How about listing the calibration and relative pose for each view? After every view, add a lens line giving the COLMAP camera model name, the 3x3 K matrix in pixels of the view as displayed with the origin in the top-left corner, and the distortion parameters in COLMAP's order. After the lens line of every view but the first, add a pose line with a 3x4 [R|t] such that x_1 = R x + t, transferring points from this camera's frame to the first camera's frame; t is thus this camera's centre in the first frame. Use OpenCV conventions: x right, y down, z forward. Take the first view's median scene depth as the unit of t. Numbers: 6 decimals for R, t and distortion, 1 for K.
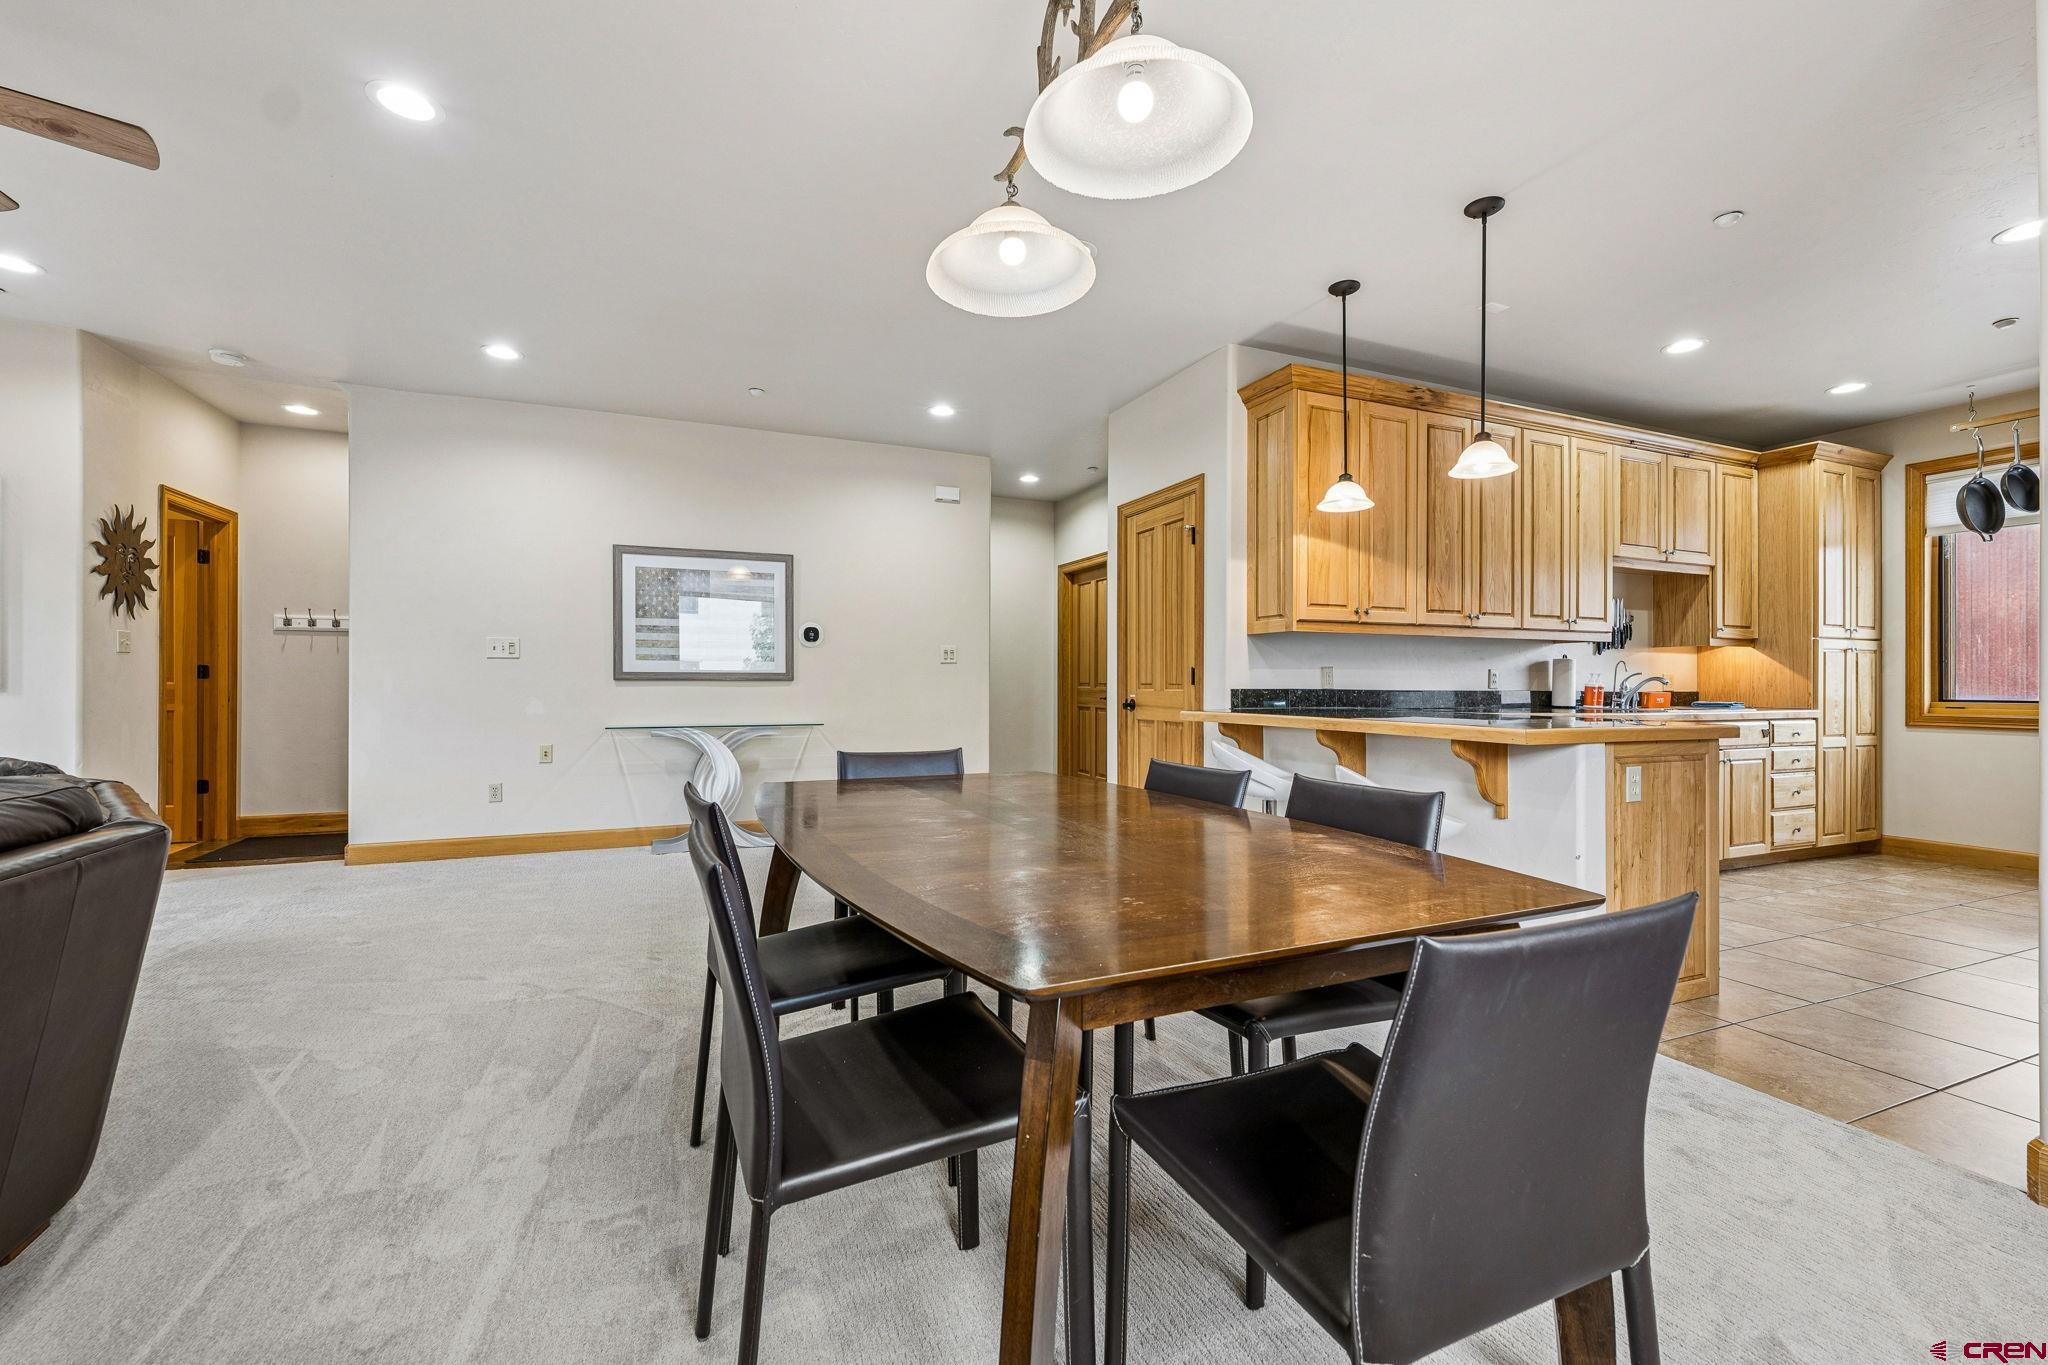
lens RADIAL K [[824.5, 0, 1024.0], [0, 824.5, 682.5], [0, 0, 1]] dist [-0.000519, 0.000056]
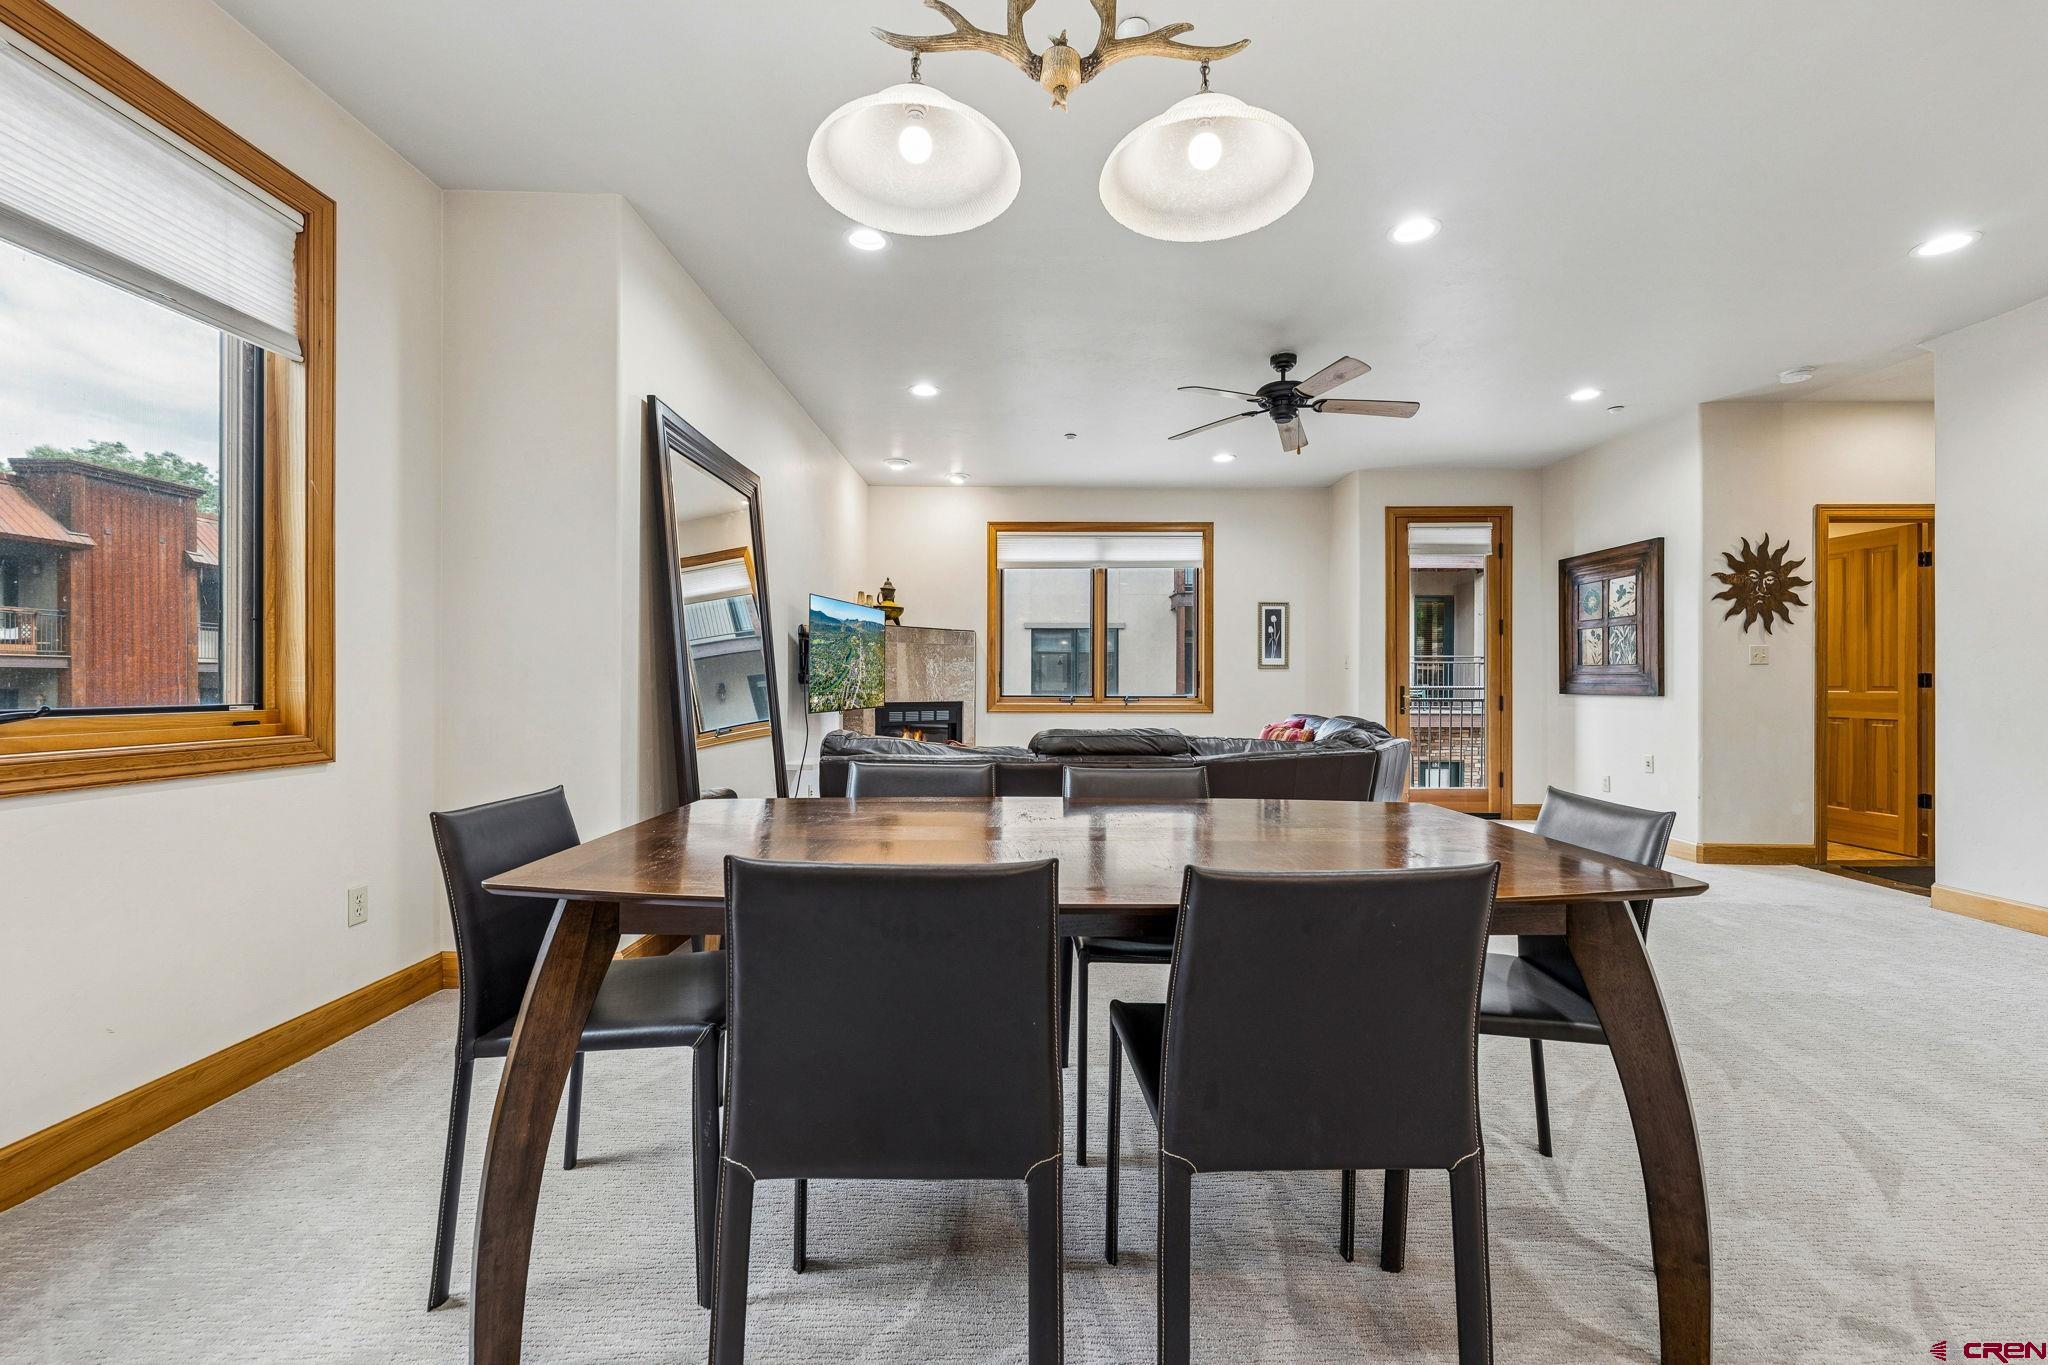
lens RADIAL K [[824.5, 0, 1024.0], [0, 824.5, 682.5], [0, 0, 1]] dist [-0.000519, 0.000056]
pose [[-0.413858, -0.002427, -0.910338, 0.363130], [-0.010391, 0.999944, 0.002058, -0.002790], [0.910282, 0.010311, -0.413860, 0.543875]]
